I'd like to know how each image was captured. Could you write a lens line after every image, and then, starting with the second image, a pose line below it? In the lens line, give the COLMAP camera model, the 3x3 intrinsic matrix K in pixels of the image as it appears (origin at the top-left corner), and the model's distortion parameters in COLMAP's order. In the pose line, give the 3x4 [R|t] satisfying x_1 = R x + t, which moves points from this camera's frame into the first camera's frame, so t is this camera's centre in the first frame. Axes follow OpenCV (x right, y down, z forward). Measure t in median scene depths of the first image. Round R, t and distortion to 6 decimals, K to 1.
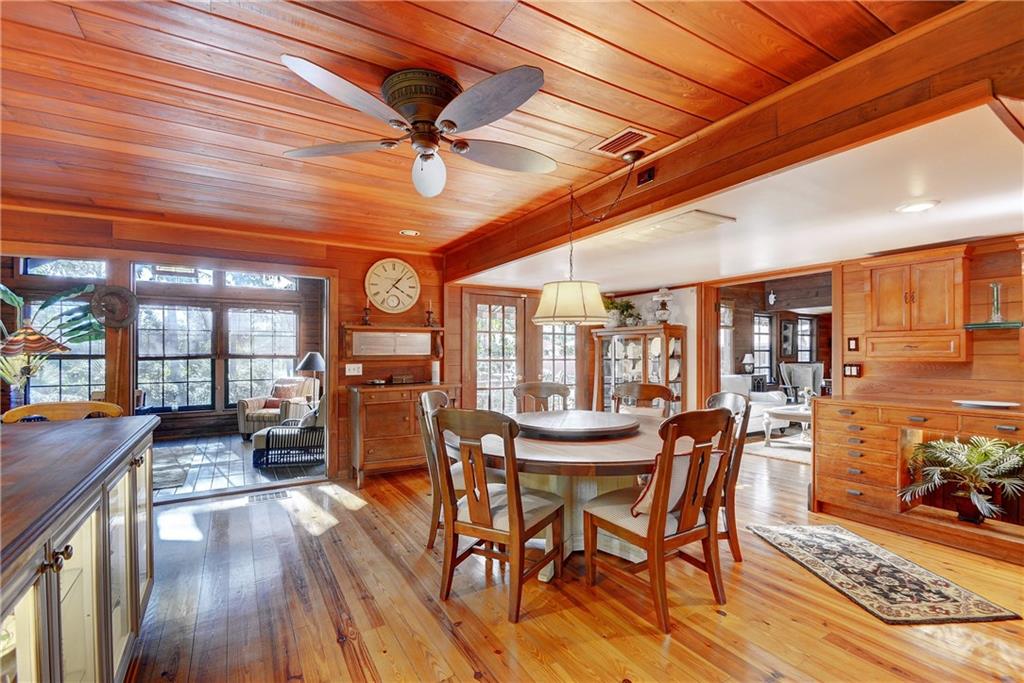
lens RADIAL K [[450.3, 0, 511.0], [0, 450.3, 353.2], [0, 0, 1]] dist [0.000498, -0.009725]
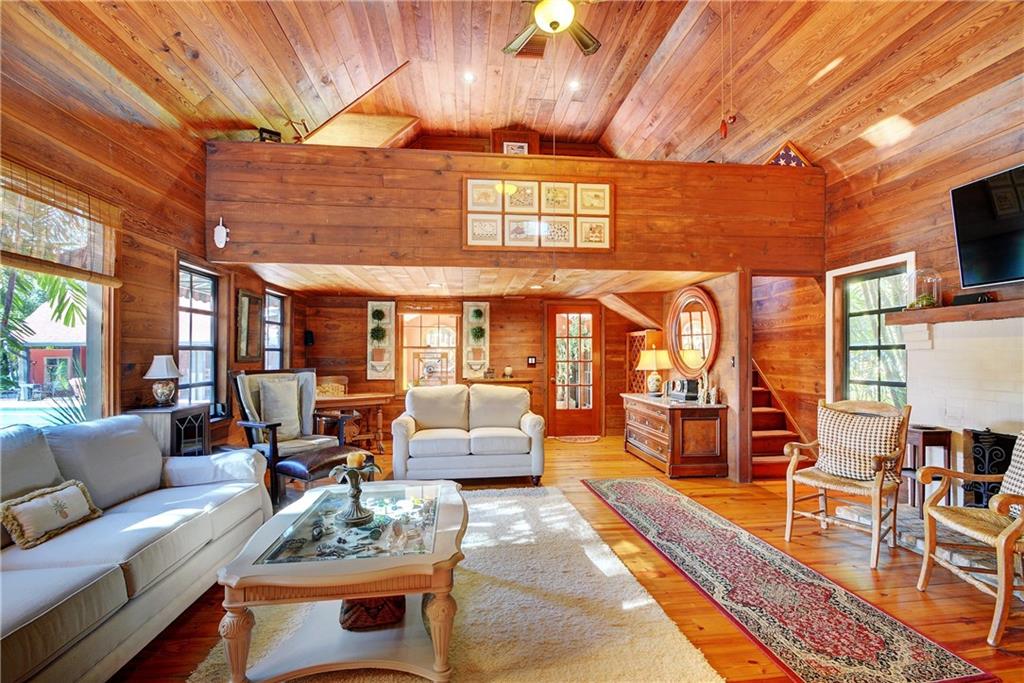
lens RADIAL K [[450.3, 0, 511.0], [0, 450.3, 353.2], [0, 0, 1]] dist [0.000498, -0.009725]
pose [[0.424270, 0.006187, 0.905515, 0.287331], [-0.004022, 0.999980, -0.004948, 0.000283], [-0.905527, -0.001542, 0.424286, 0.530585]]
